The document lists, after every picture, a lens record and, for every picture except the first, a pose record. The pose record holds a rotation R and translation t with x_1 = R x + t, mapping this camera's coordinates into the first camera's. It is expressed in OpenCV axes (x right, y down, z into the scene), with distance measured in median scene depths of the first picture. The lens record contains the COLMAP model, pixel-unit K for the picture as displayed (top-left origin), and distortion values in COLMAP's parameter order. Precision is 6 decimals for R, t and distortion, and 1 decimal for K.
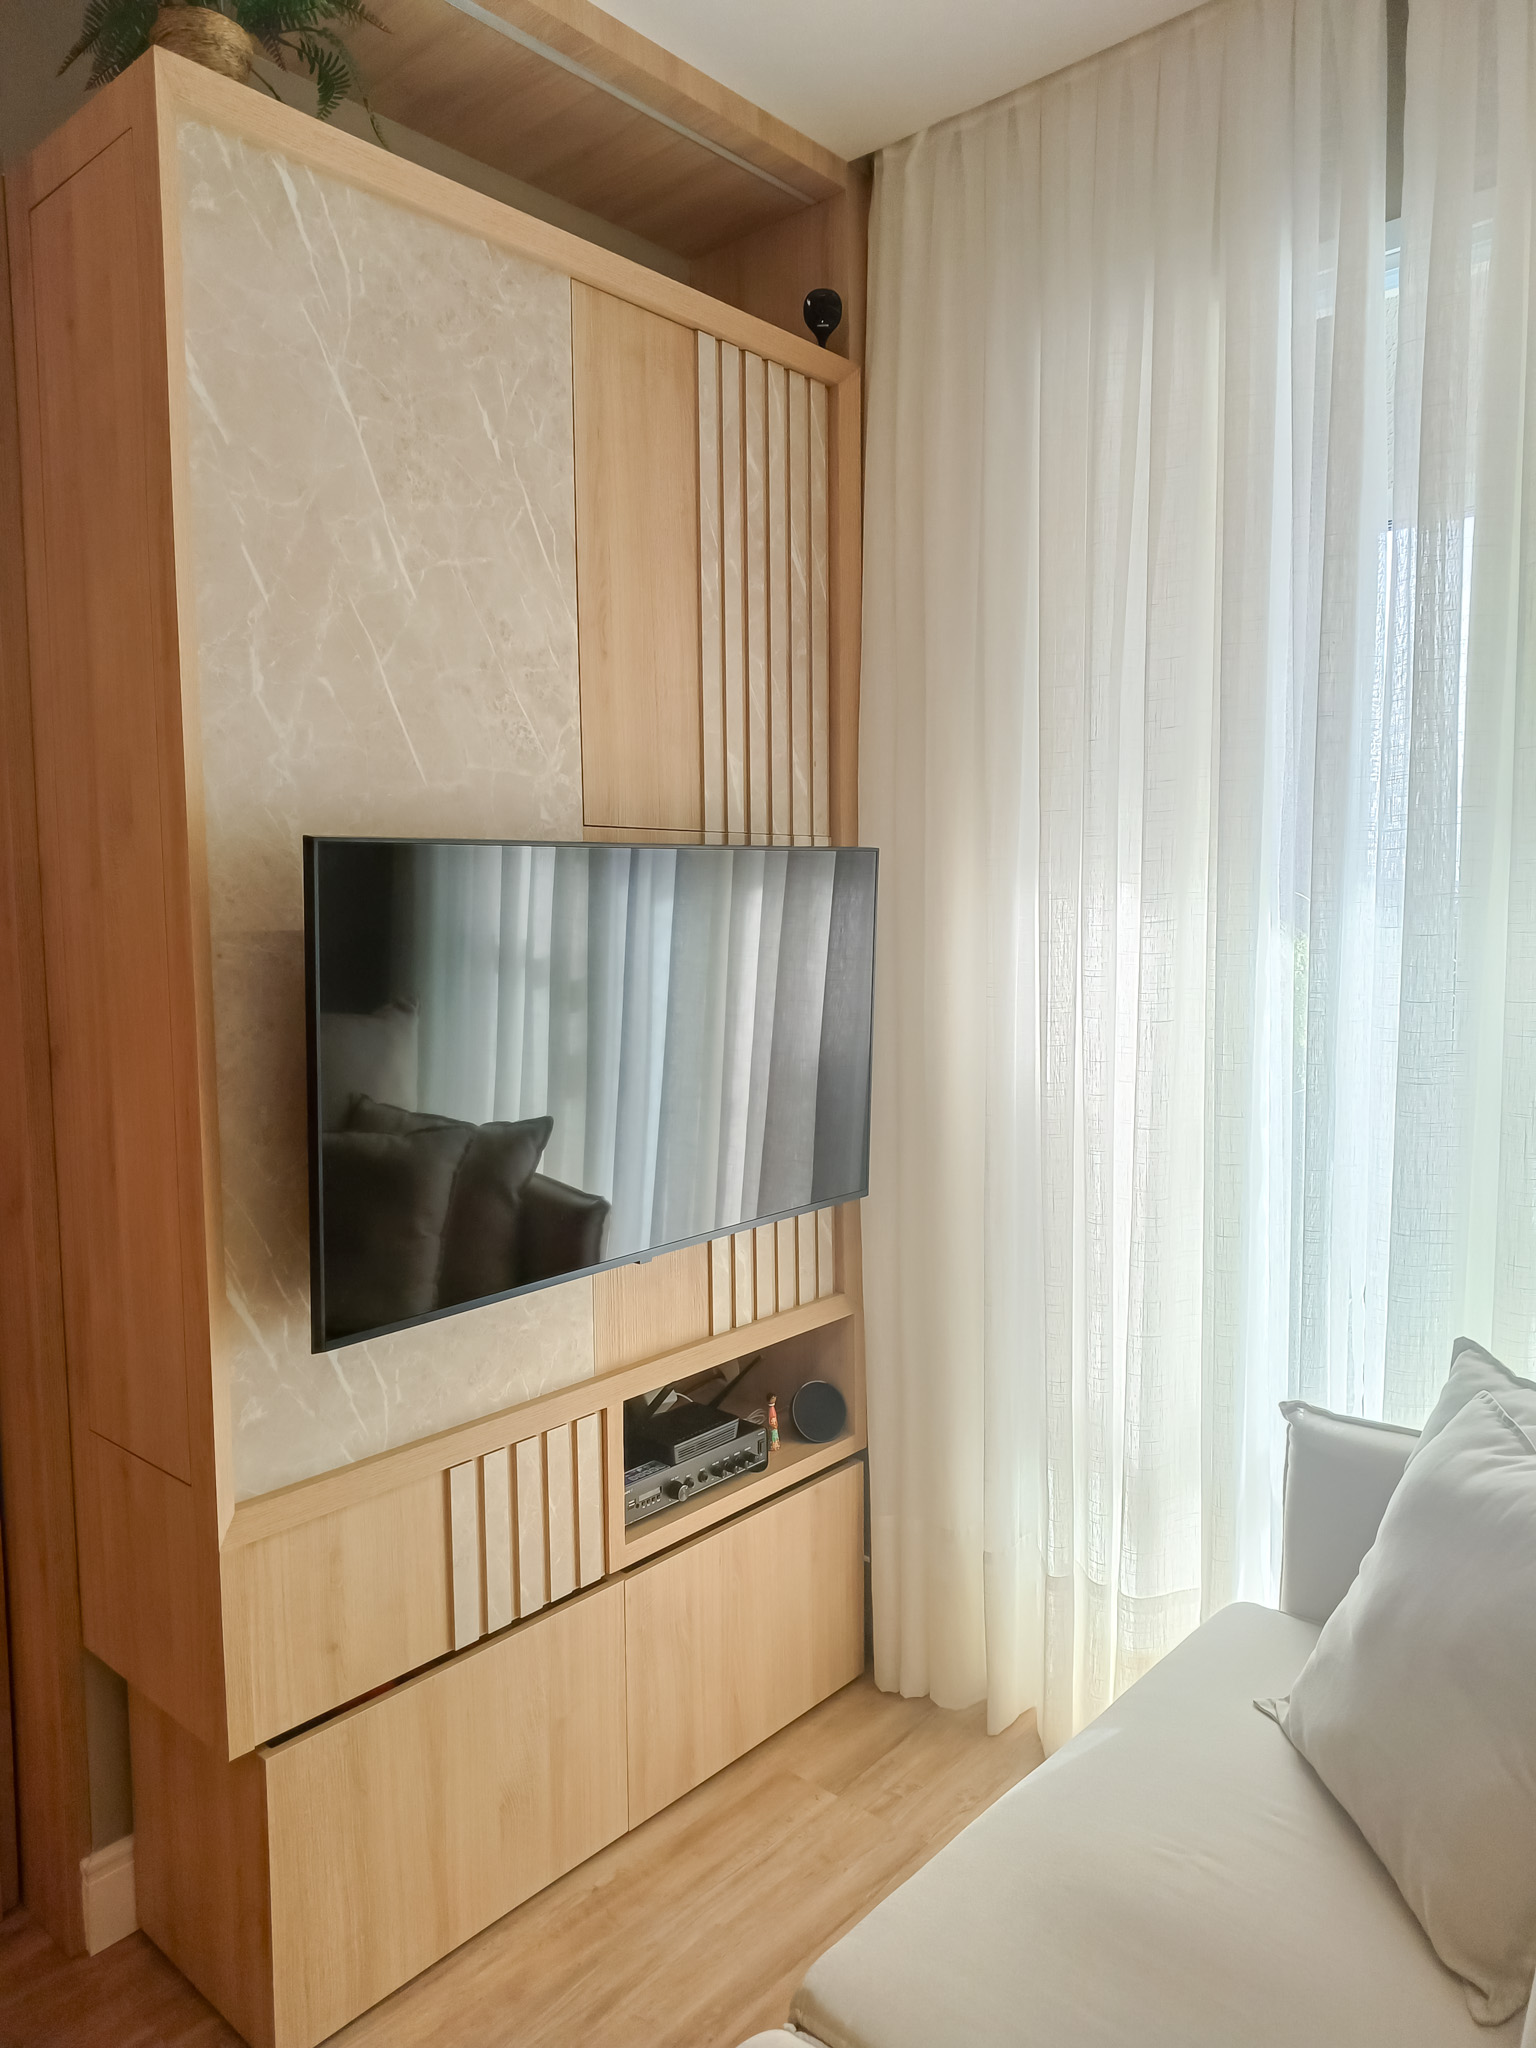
lens RADIAL K [[1399.7, 0, 771.0], [0, 1399.7, 1019.9], [0, 0, 1]] dist [0.007931, -0.006263]
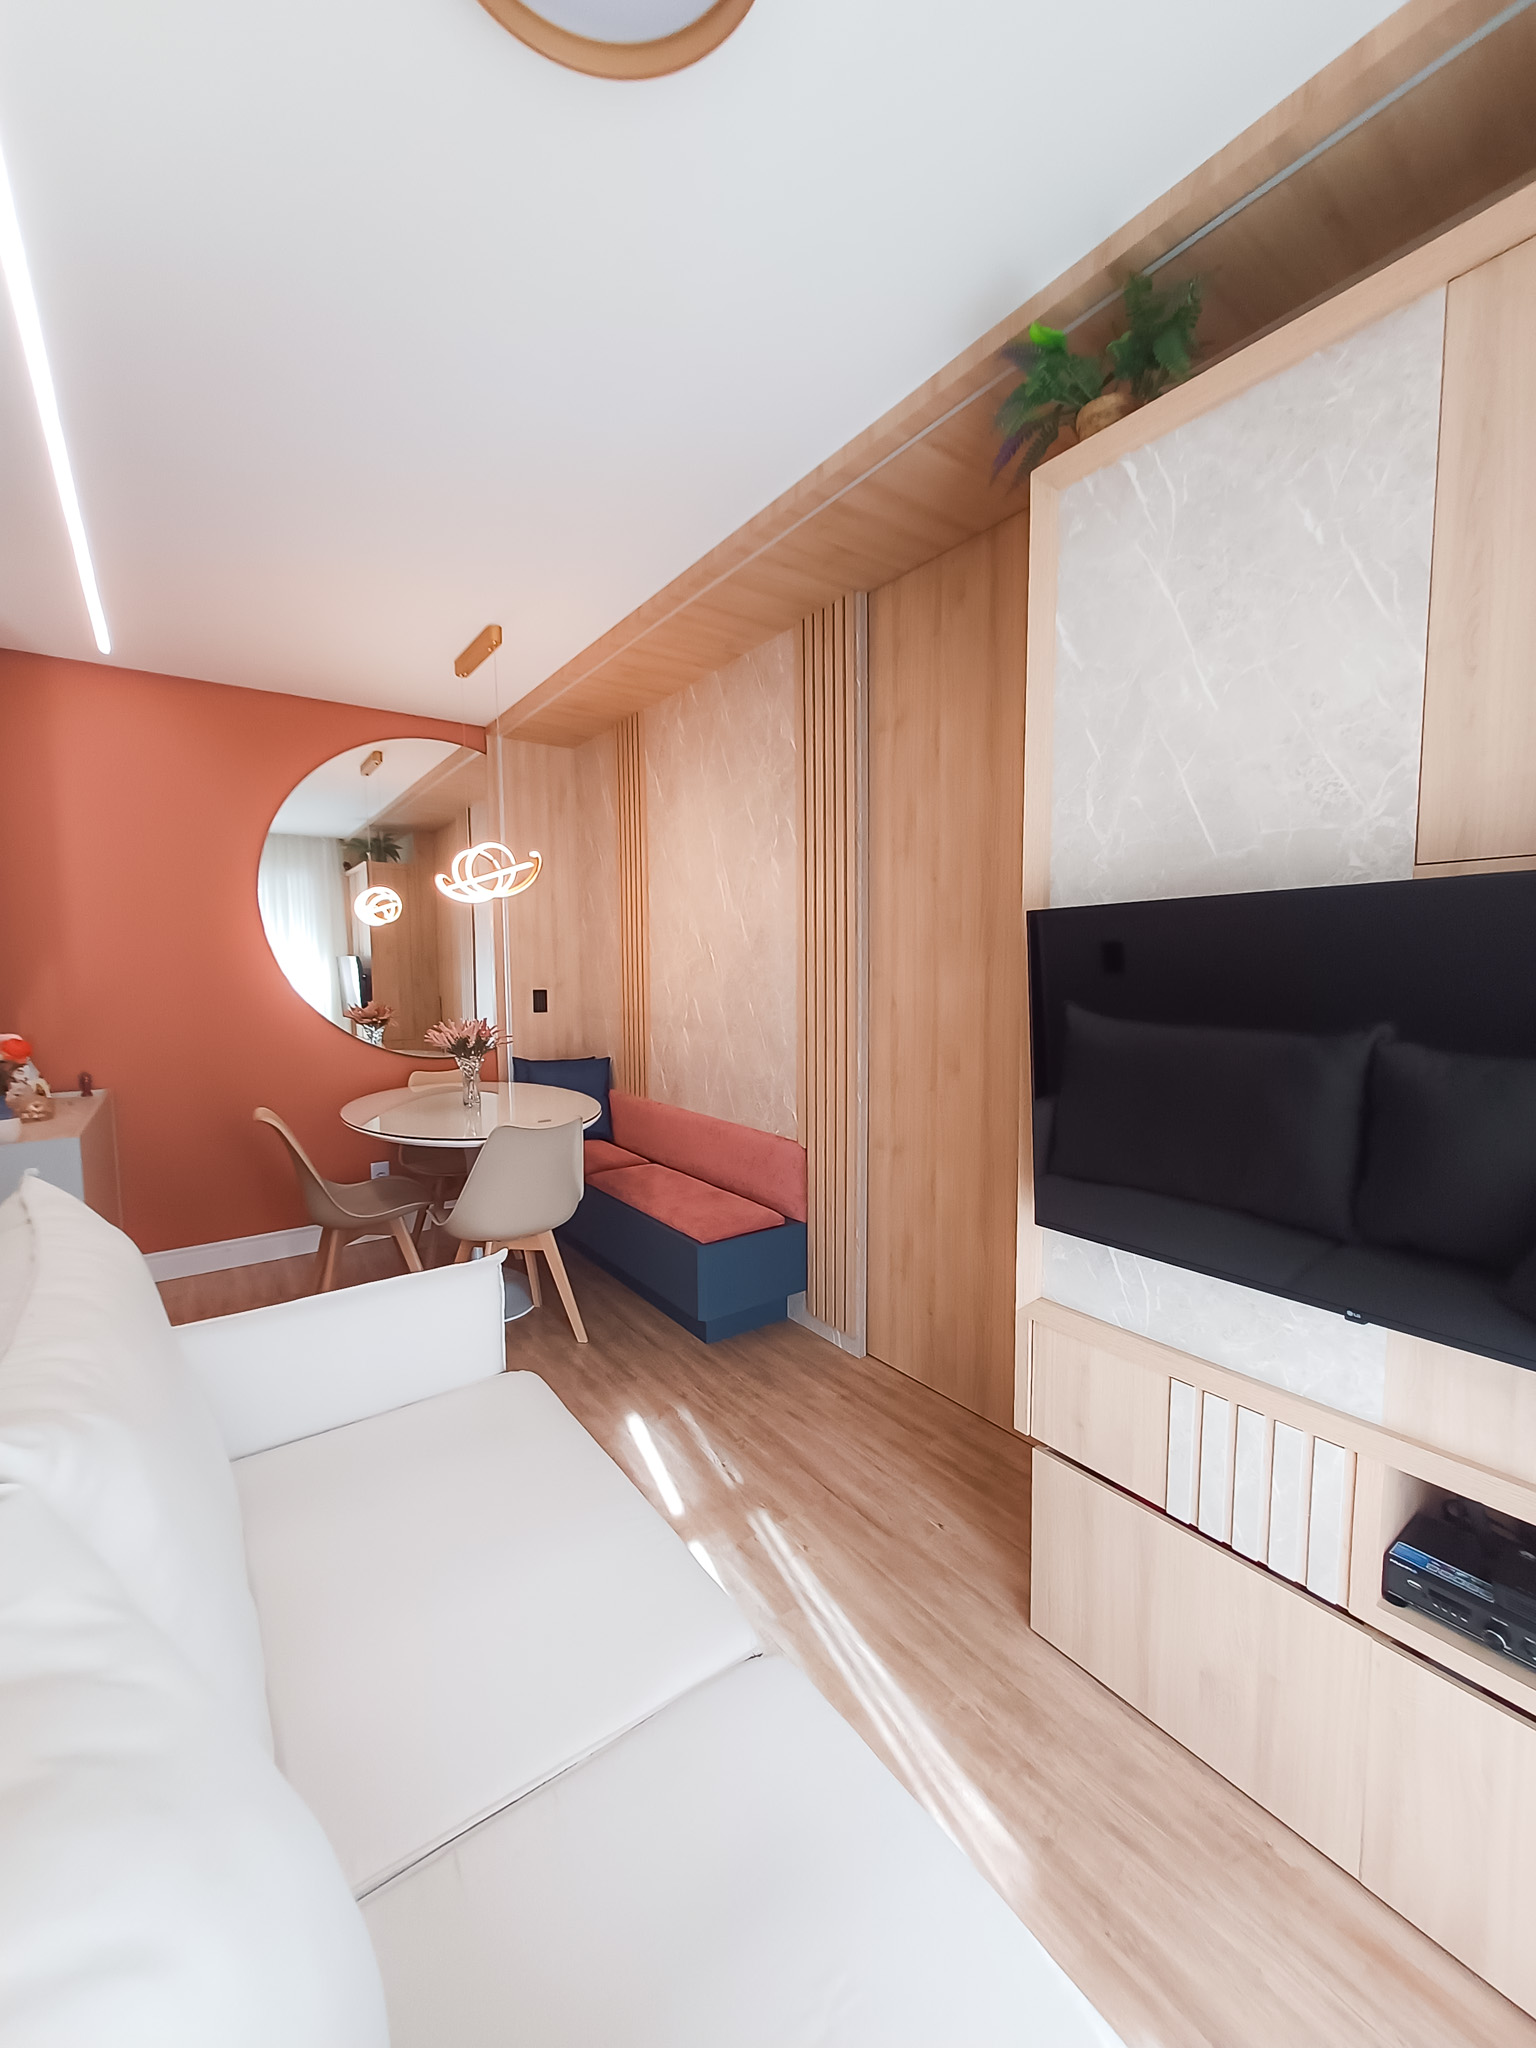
lens RADIAL K [[799.3, 0, 764.2], [0, 799.3, 1025.4], [0, 0, 1]] dist [-0.010235, -0.000323]
pose [[-0.229502, 0.091280, -0.969019, 0.542174], [-0.067741, 0.991680, 0.109458, -0.063427], [0.970948, 0.090763, -0.221409, 0.746440]]
